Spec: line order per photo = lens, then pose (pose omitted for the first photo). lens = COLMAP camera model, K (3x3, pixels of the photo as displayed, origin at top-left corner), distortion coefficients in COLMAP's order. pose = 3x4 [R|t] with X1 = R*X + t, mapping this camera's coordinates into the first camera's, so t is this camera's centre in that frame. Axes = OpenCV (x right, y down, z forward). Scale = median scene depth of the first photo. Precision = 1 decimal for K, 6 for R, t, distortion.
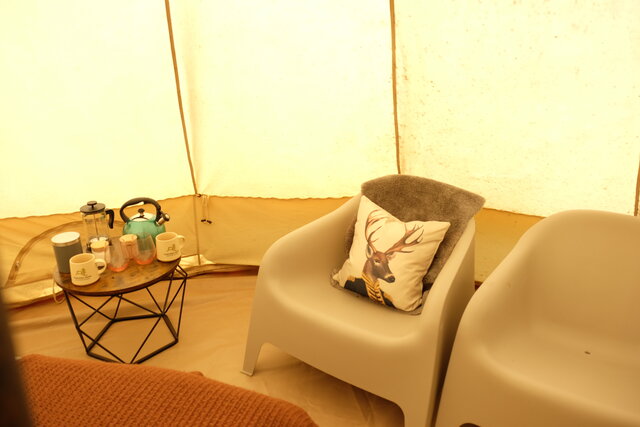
lens RADIAL K [[483.6, 0, 318.5], [0, 483.6, 210.9], [0, 0, 1]] dist [-0.030496, 0.010422]
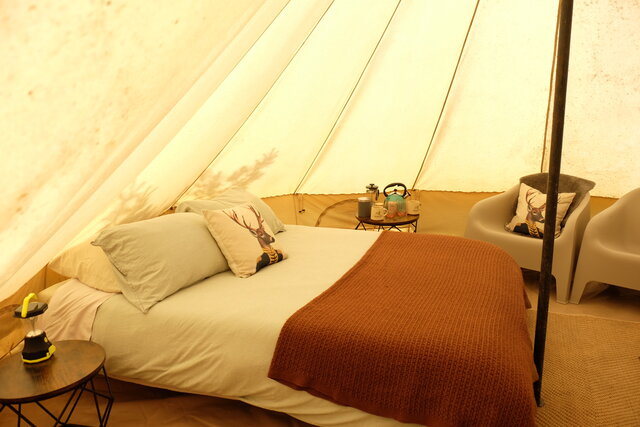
lens RADIAL K [[483.6, 0, 319.6], [0, 483.6, 207.6], [0, 0, 1]] dist [-0.030496, 0.010422]
pose [[0.983354, 0.020237, -0.180572, -0.331334], [-0.046317, 0.988867, -0.141412, 0.355181], [0.175700, 0.147421, 0.973343, -0.879048]]
